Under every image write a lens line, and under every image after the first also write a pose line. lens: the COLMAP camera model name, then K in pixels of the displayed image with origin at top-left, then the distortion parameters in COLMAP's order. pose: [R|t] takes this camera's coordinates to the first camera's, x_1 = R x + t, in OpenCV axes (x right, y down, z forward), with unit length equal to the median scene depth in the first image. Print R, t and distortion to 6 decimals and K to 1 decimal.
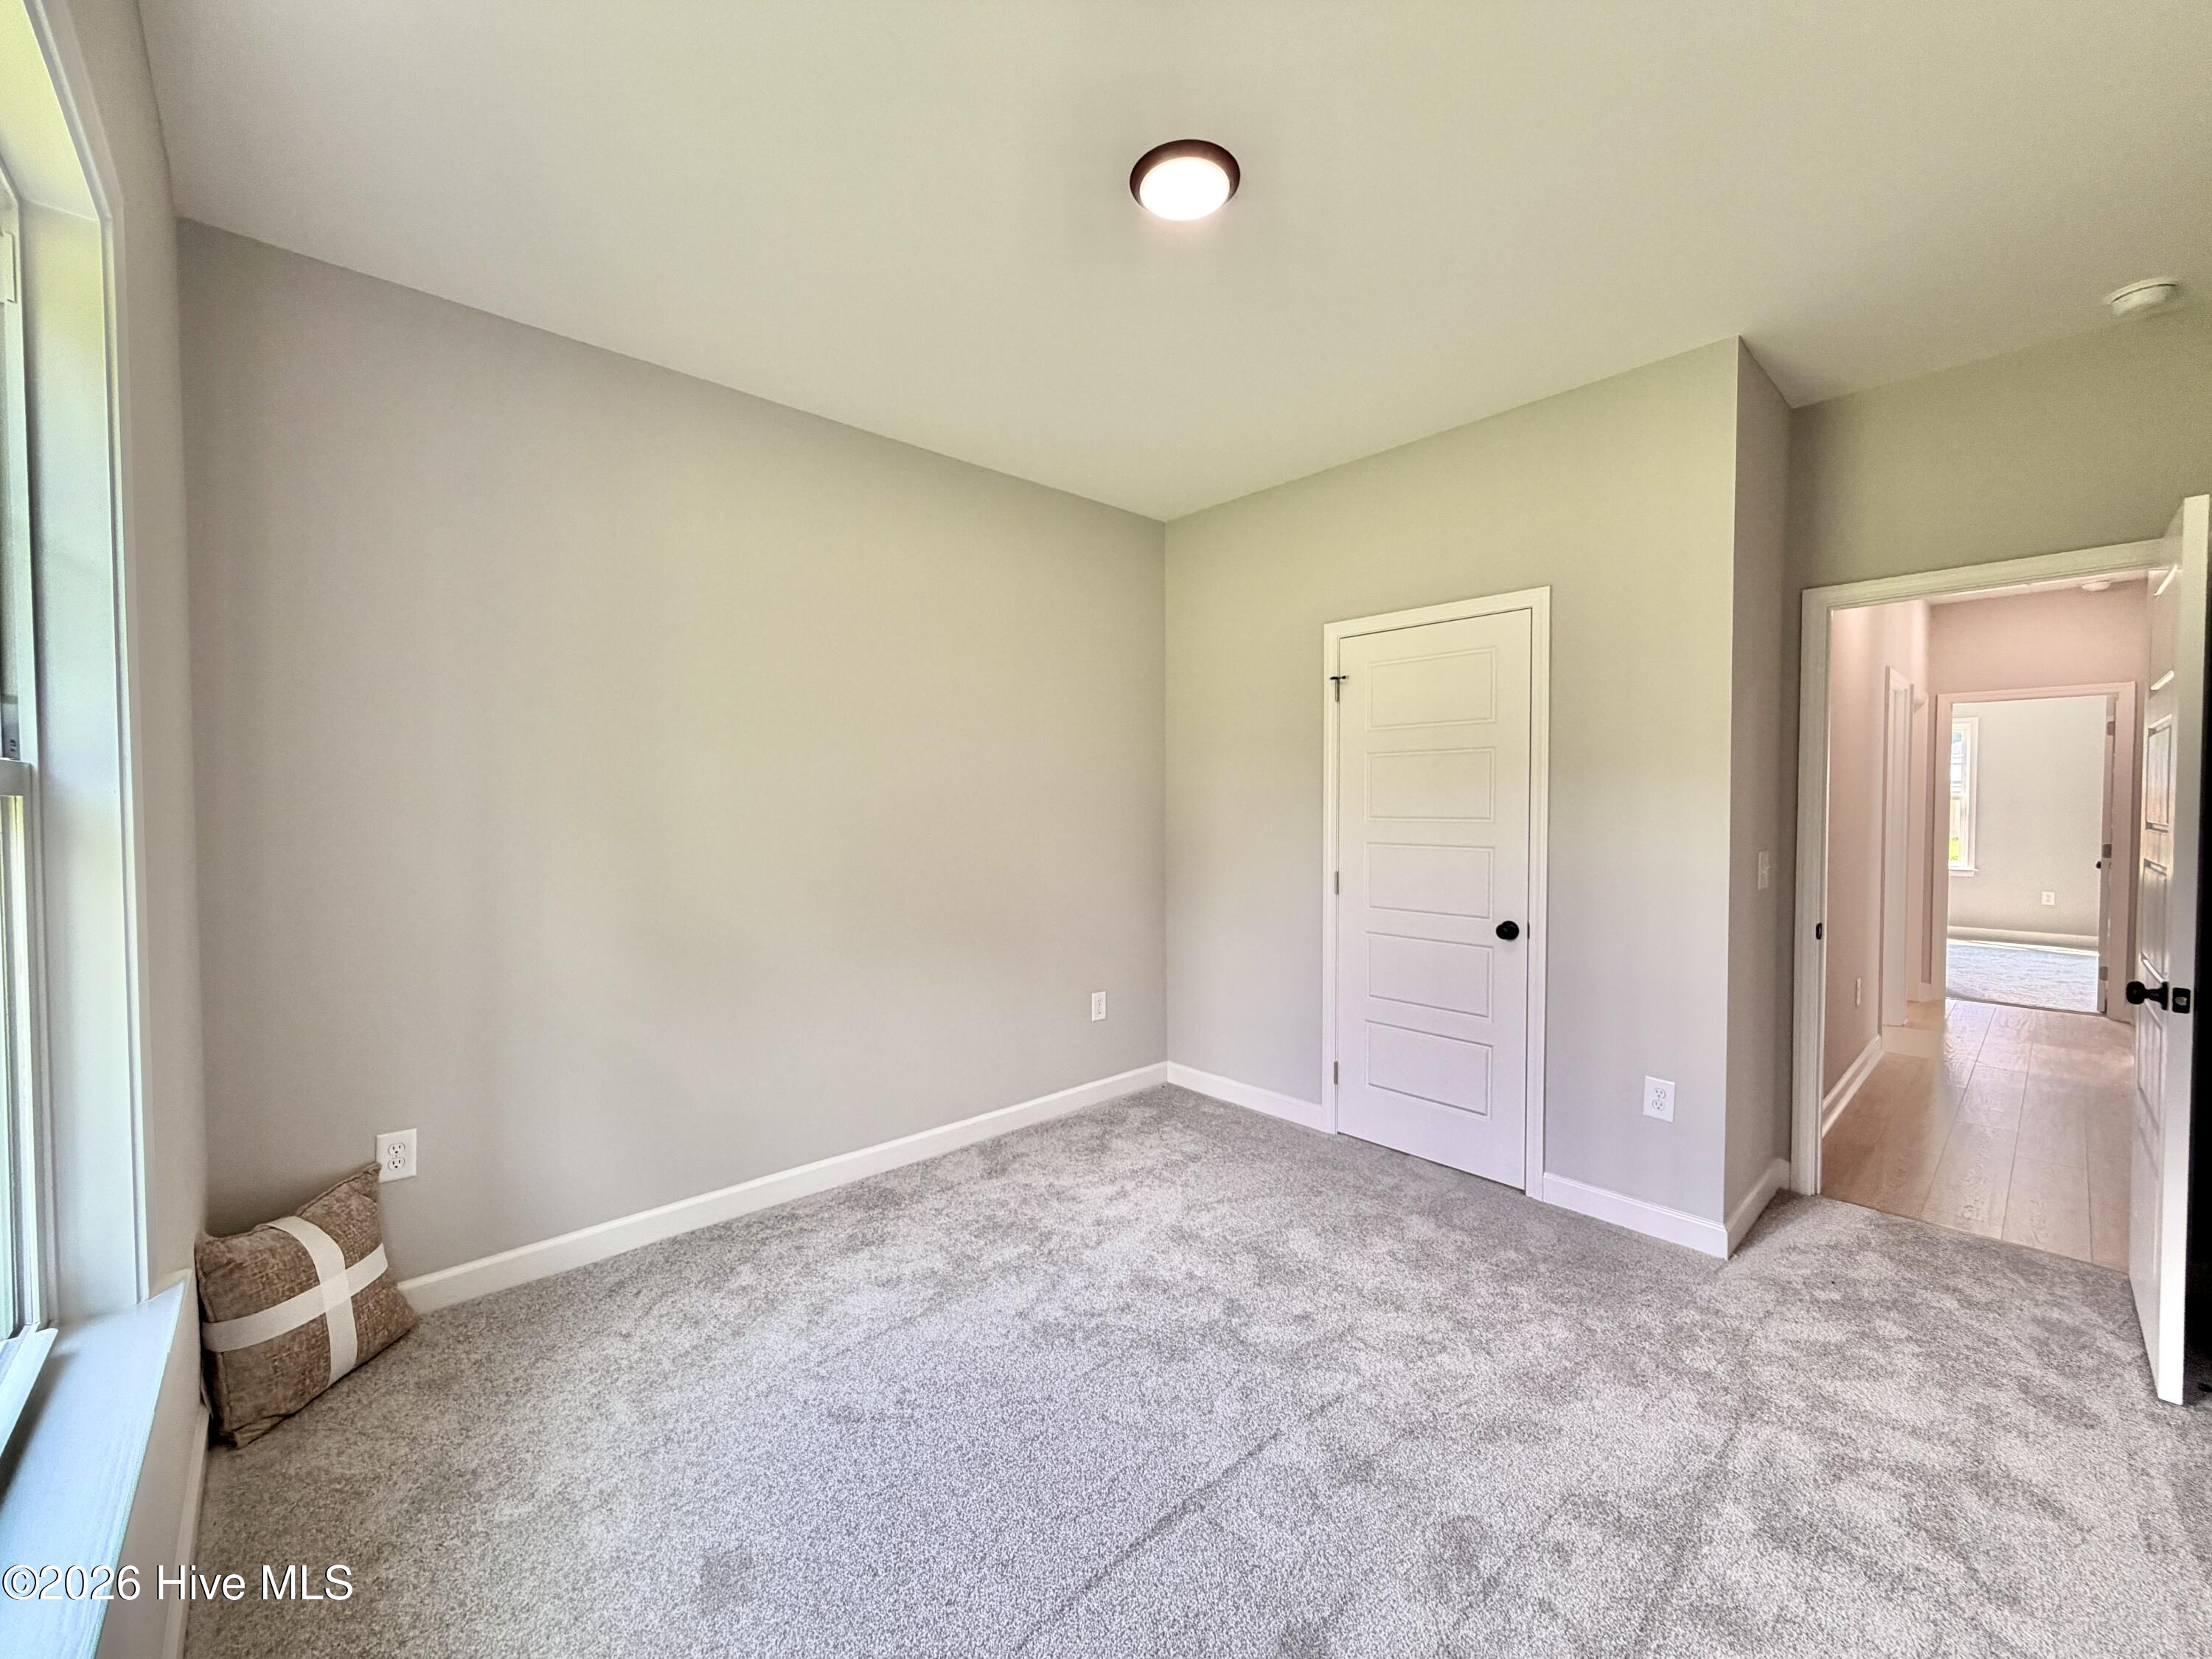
lens RADIAL K [[886.4, 0, 1106.0], [0, 886.4, 829.5], [0, 0, 1]] dist [-0.009033, 0.000264]
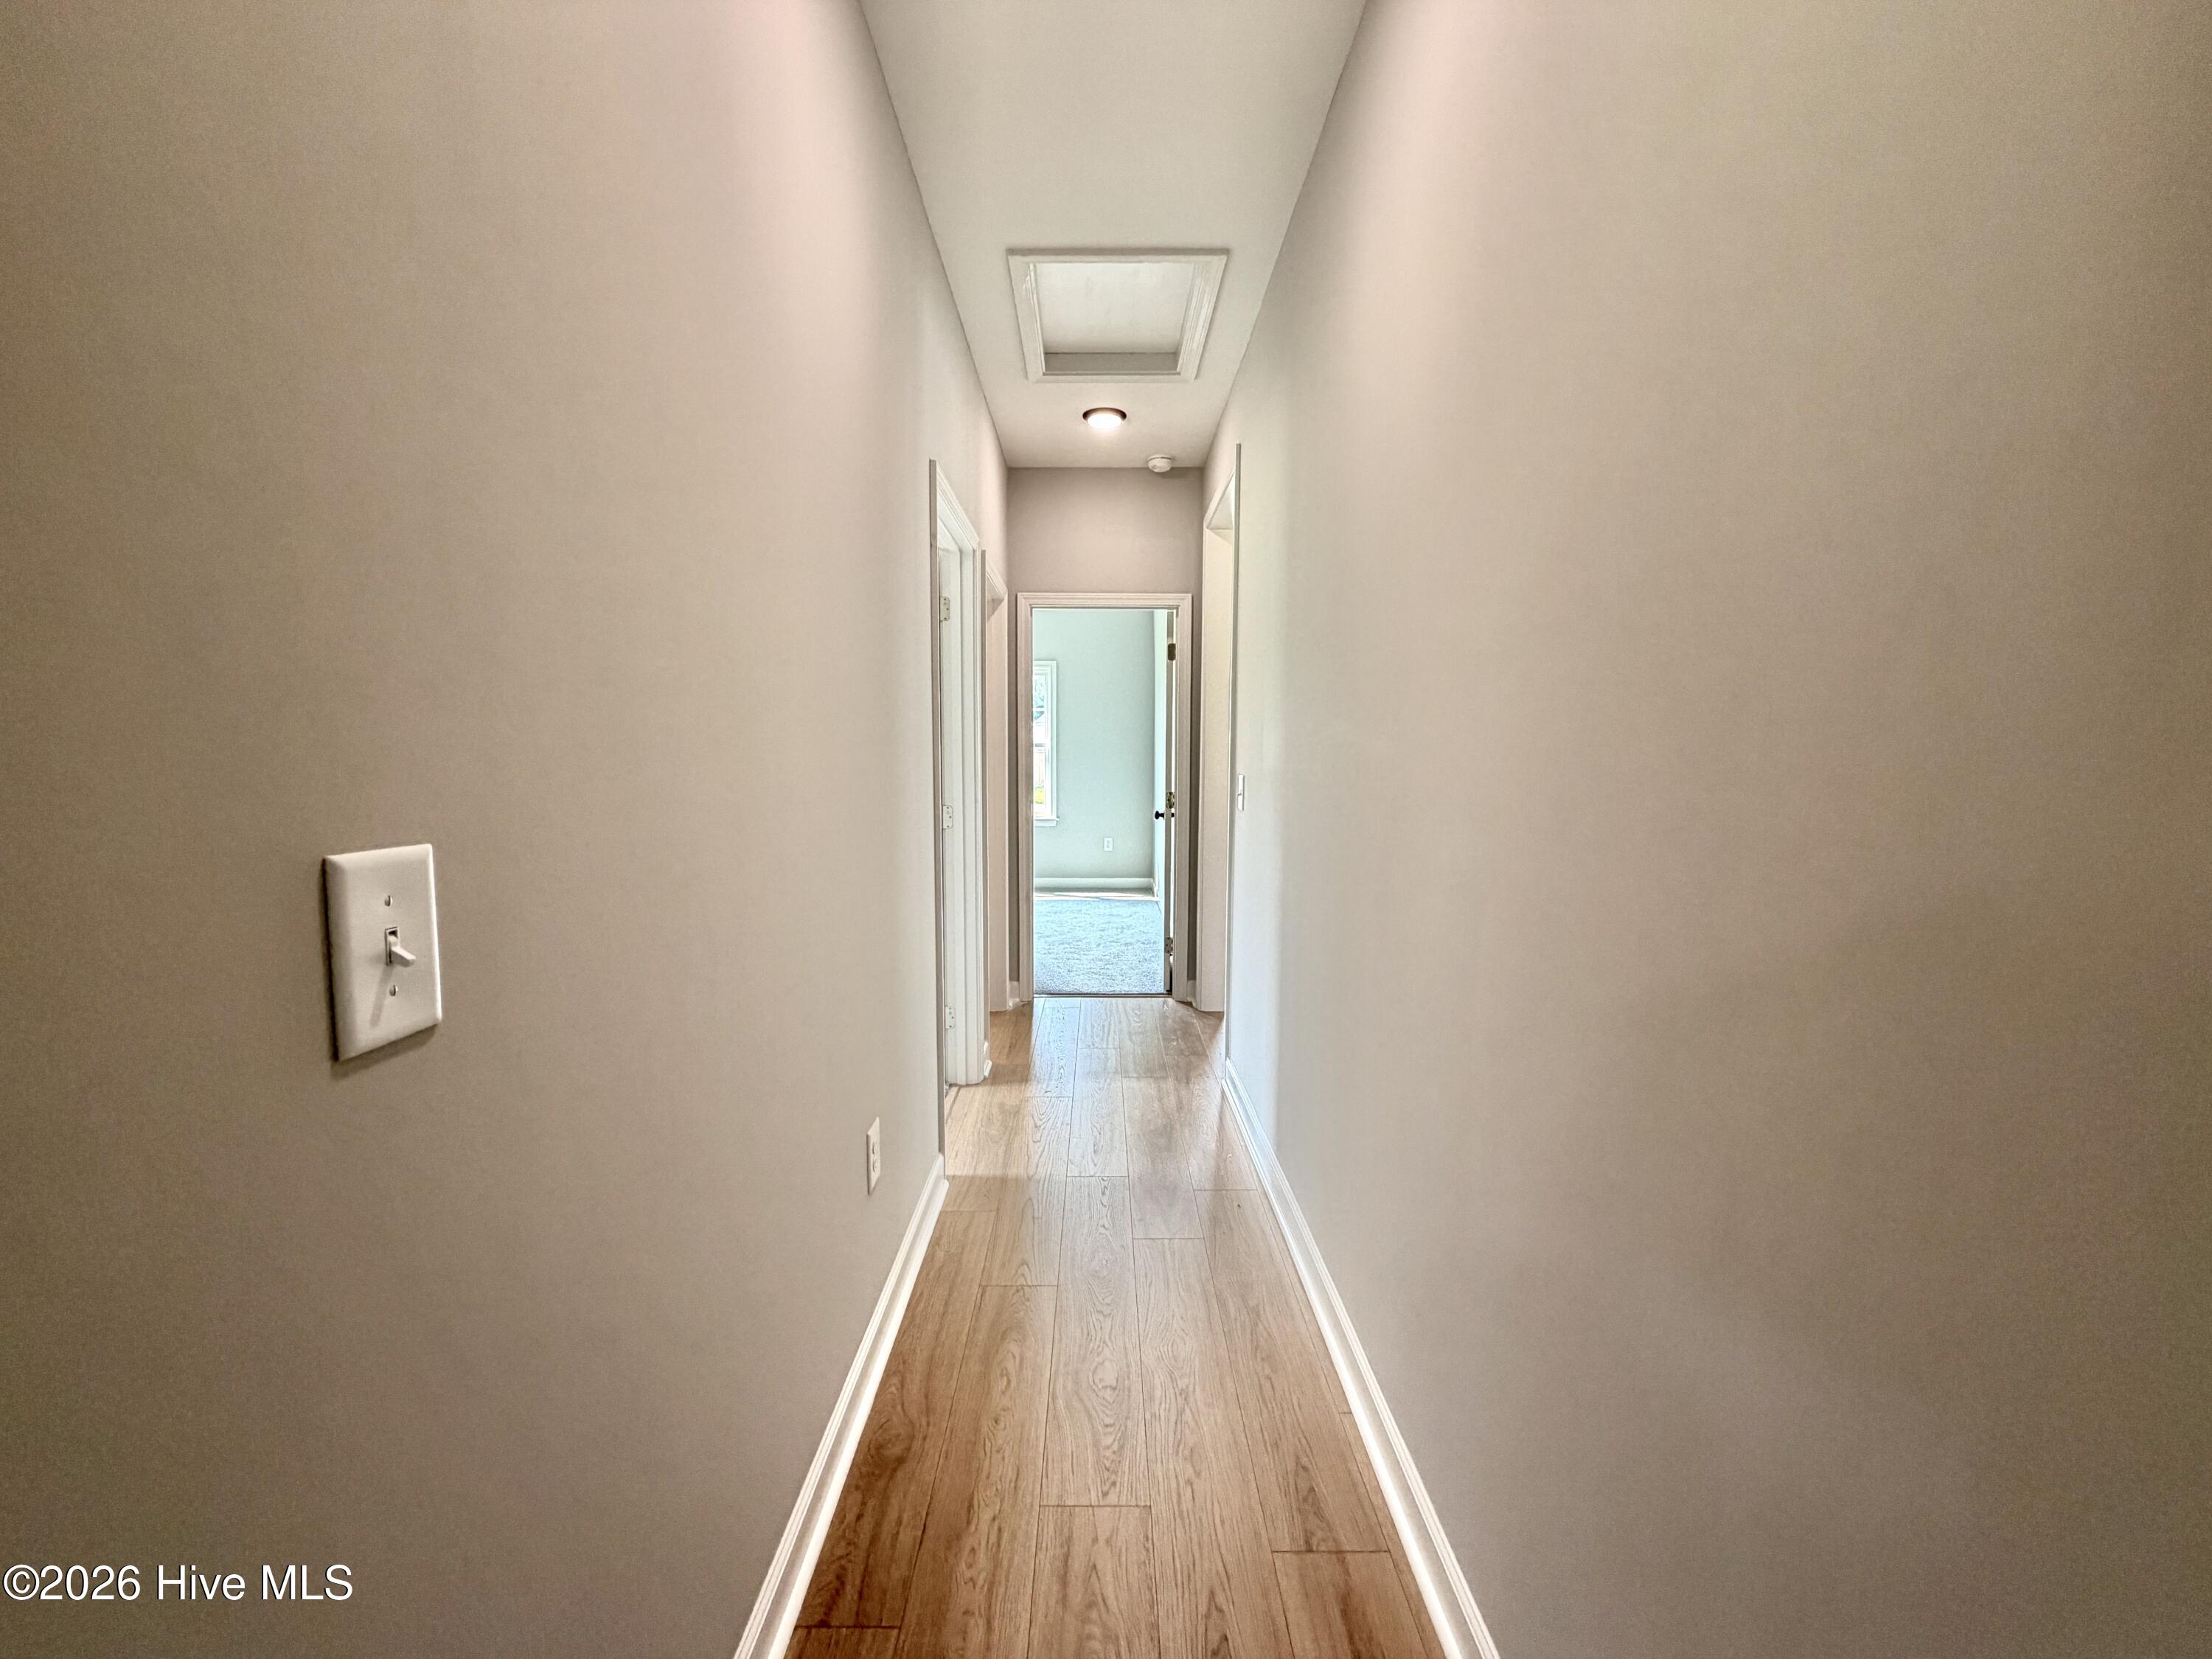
lens RADIAL K [[886.4, 0, 1106.0], [0, 886.4, 829.5], [0, 0, 1]] dist [-0.009033, 0.000264]
pose [[0.664038, -0.060203, 0.745271, 0.422690], [0.014836, 0.997618, 0.067369, -0.008884], [-0.747552, -0.033679, 0.663349, 0.437953]]
